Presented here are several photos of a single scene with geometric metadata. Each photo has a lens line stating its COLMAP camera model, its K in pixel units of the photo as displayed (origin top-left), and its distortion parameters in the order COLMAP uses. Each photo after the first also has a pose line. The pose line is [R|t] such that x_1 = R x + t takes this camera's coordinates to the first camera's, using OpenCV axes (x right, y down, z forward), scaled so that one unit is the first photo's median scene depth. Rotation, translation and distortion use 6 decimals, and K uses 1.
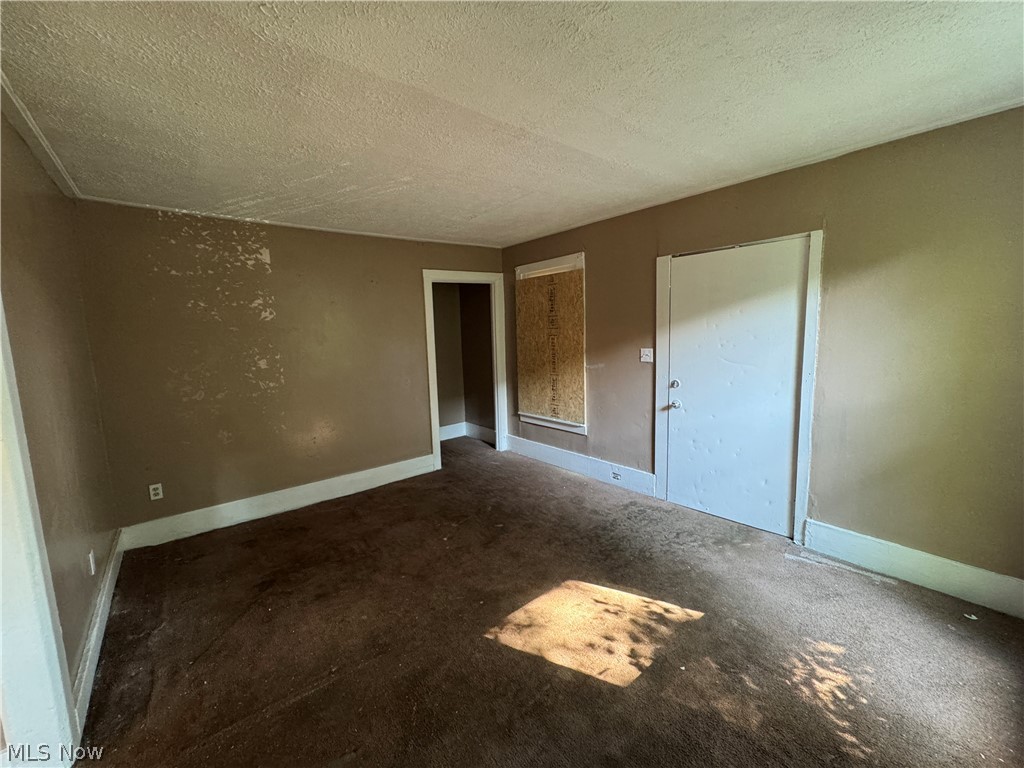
lens RADIAL K [[408.8, 0, 510.2], [0, 408.8, 383.1], [0, 0, 1]] dist [-0.003207, -0.000347]
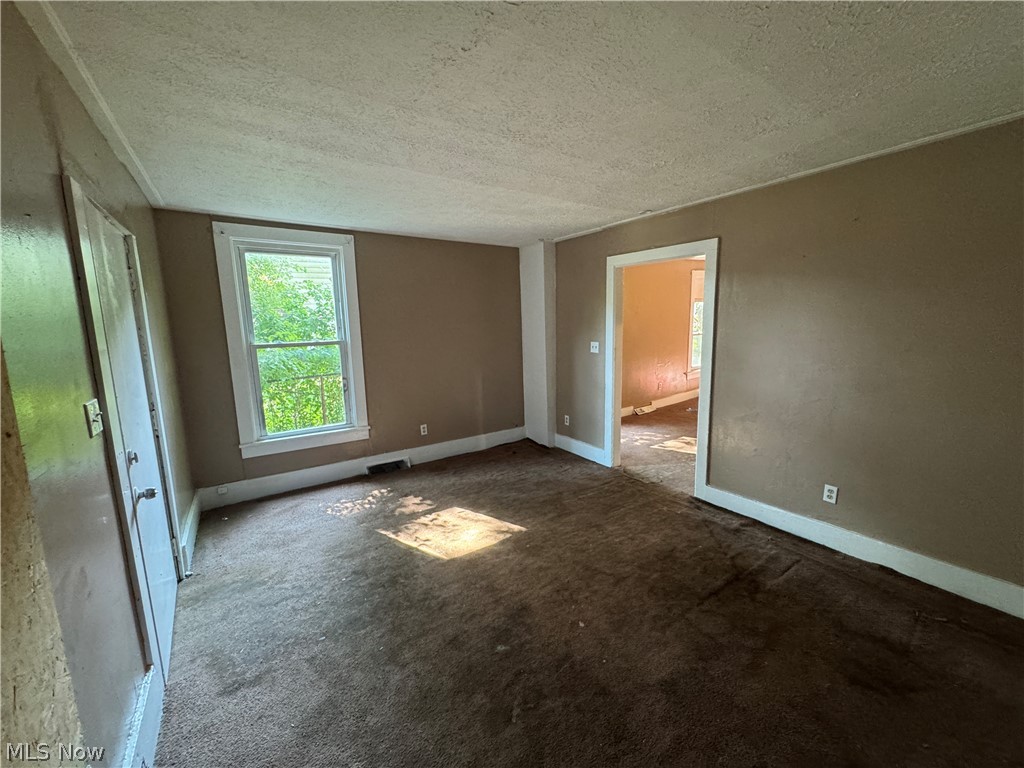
lens RADIAL K [[408.8, 0, 512.4], [0, 408.8, 382.2], [0, 0, 1]] dist [-0.003207, -0.000347]
pose [[-0.994659, 0.034354, 0.097333, -0.127374], [0.059706, 0.960710, 0.271056, -0.223775], [-0.084197, 0.275420, -0.957630, 1.622728]]
